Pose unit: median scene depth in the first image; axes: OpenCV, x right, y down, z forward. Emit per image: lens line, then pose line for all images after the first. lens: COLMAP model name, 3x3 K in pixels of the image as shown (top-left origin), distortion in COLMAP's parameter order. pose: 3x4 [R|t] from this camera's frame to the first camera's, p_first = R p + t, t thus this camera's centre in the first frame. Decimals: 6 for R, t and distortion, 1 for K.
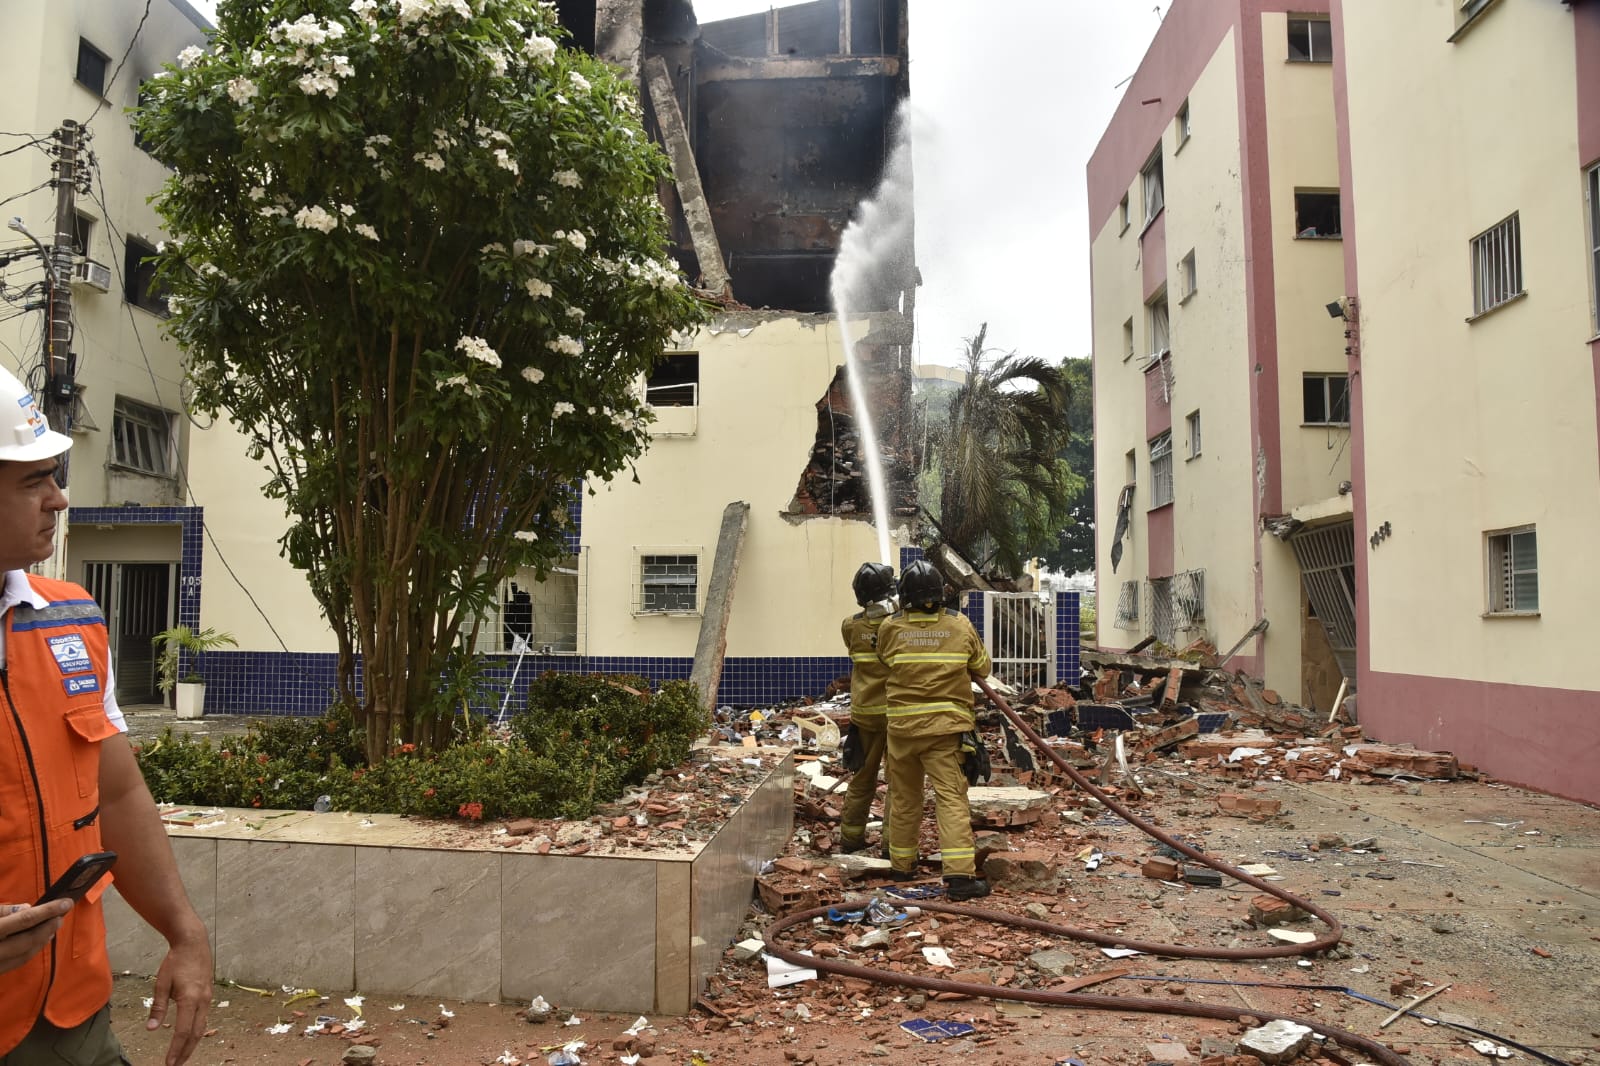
lens RADIAL K [[1062.9, 0, 783.9], [0, 1062.9, 550.0], [0, 0, 1]] dist [-0.129991, 0.062994]
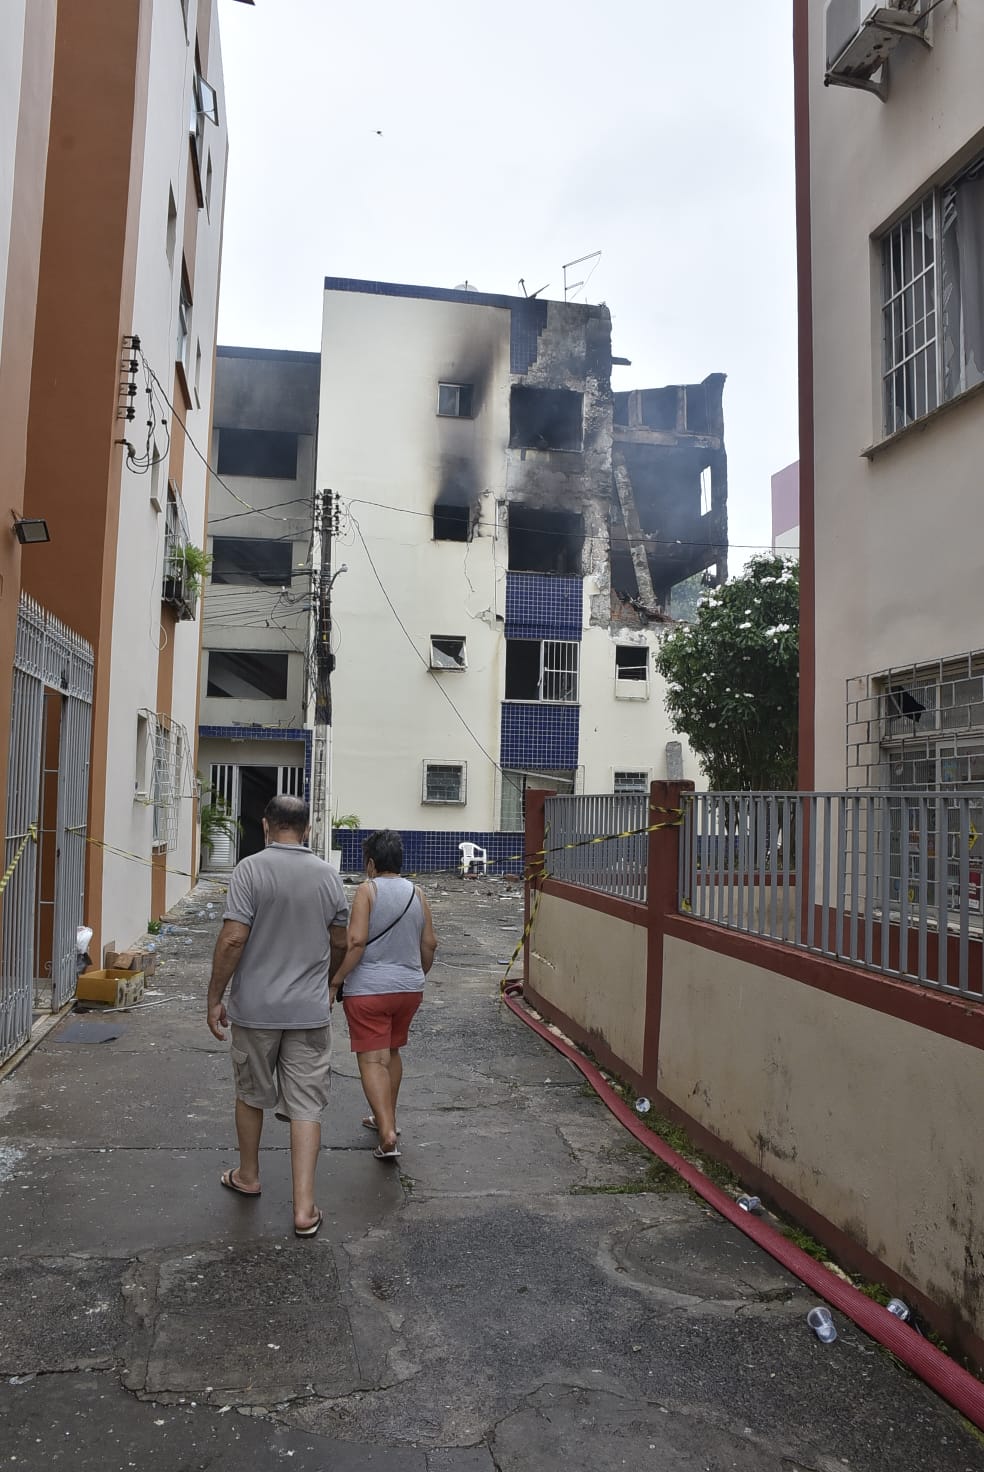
lens RADIAL K [[1165.7, 0, 499.1], [0, 1165.7, 739.7], [0, 0, 1]] dist [-0.150465, 0.117115]
pose [[0.969797, 0.030212, 0.242034, -0.819900], [-0.033604, 0.999386, 0.009894, -0.061937], [-0.241586, -0.017729, 0.970217, -0.759044]]
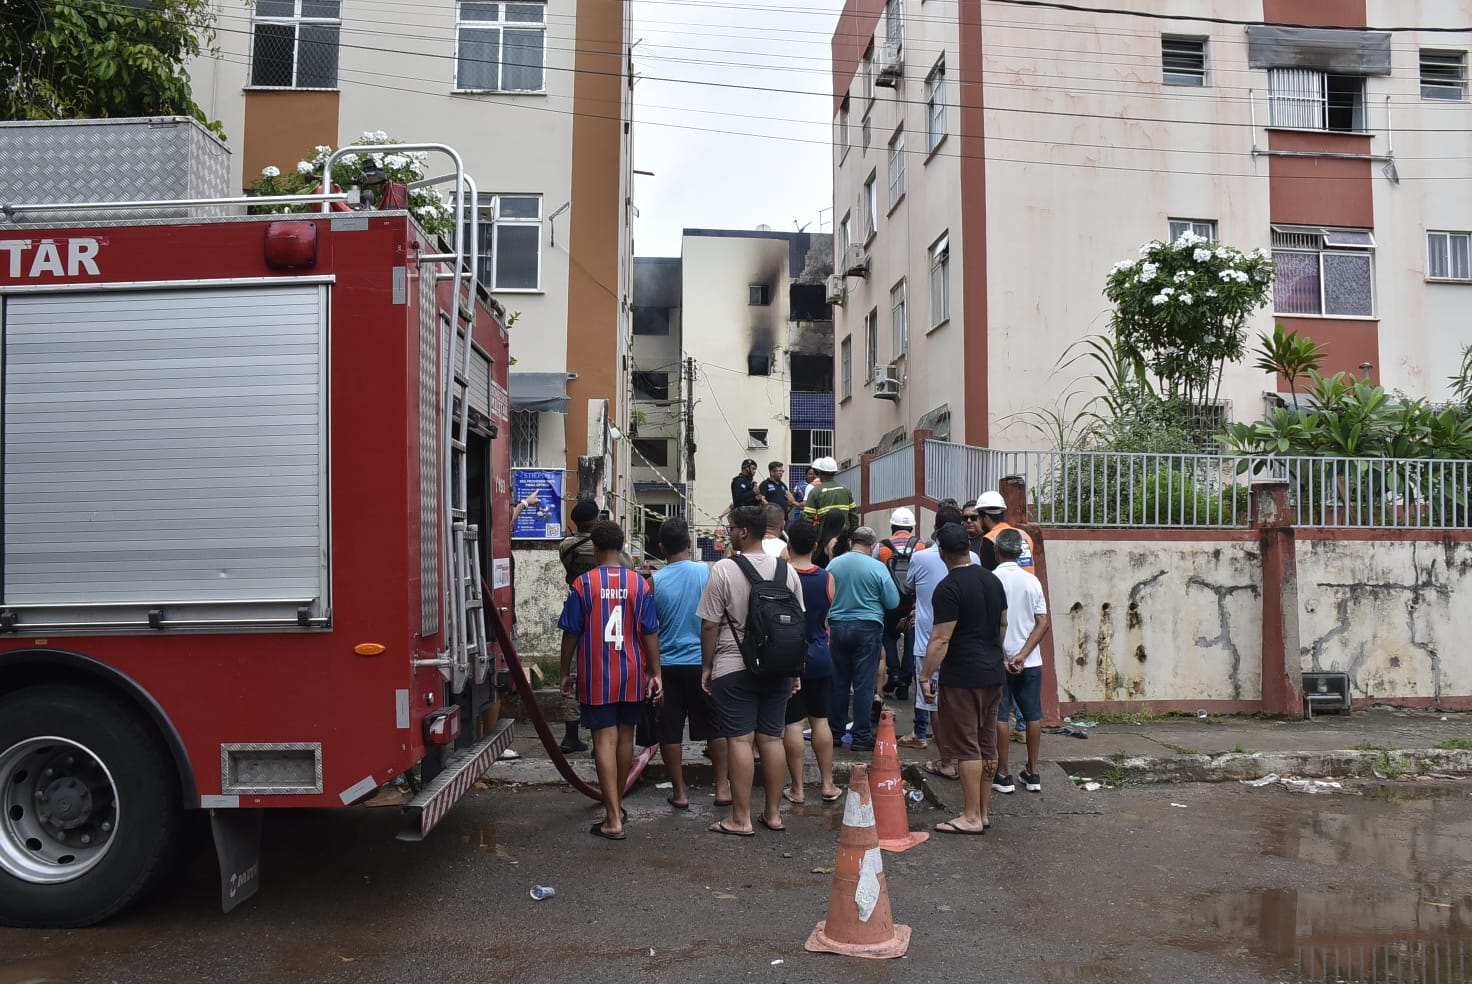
lens RADIAL K [[1165.7, 0, 730.4], [0, 1165.7, 503.7], [0, 0, 1]] dist [-0.150465, 0.117115]
pose [[0.990638, 0.004424, 0.136444, -0.993716], [-0.007490, 0.999731, 0.021963, -0.065752], [-0.136311, -0.022780, 0.990404, -2.291242]]
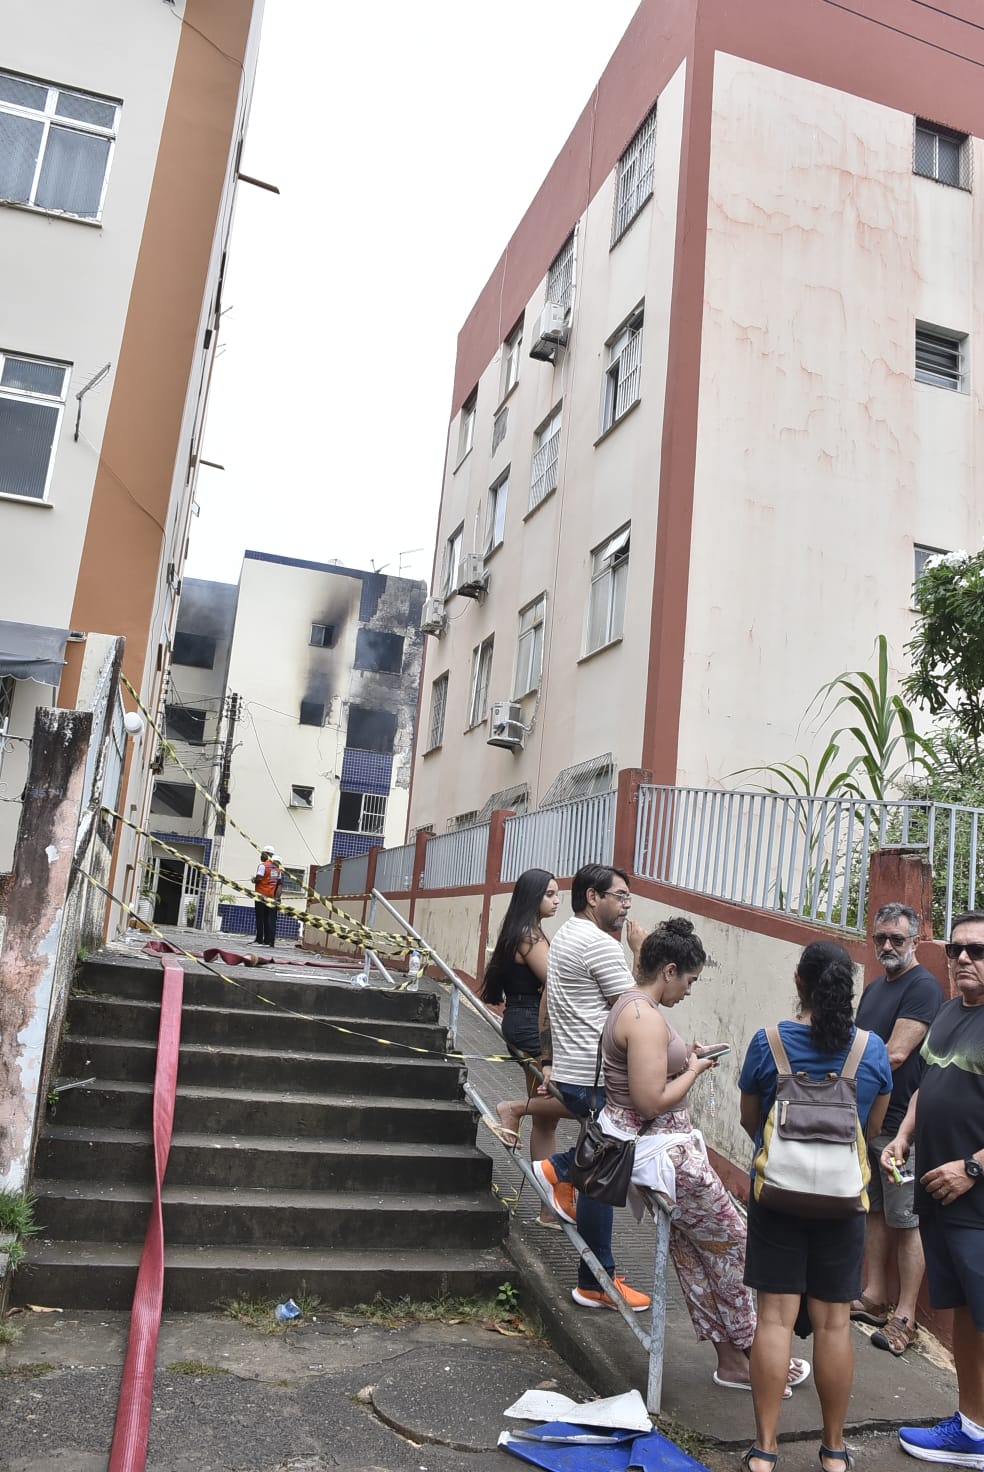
lens RADIAL K [[1165.7, 0, 499.1], [0, 1165.7, 739.7], [0, 0, 1]] dist [-0.150465, 0.117115]
pose [[0.934511, 0.137741, 0.328202, -0.969373], [-0.105982, 0.987943, -0.112855, -0.045008], [-0.339790, 0.070681, 0.937842, -1.866518]]
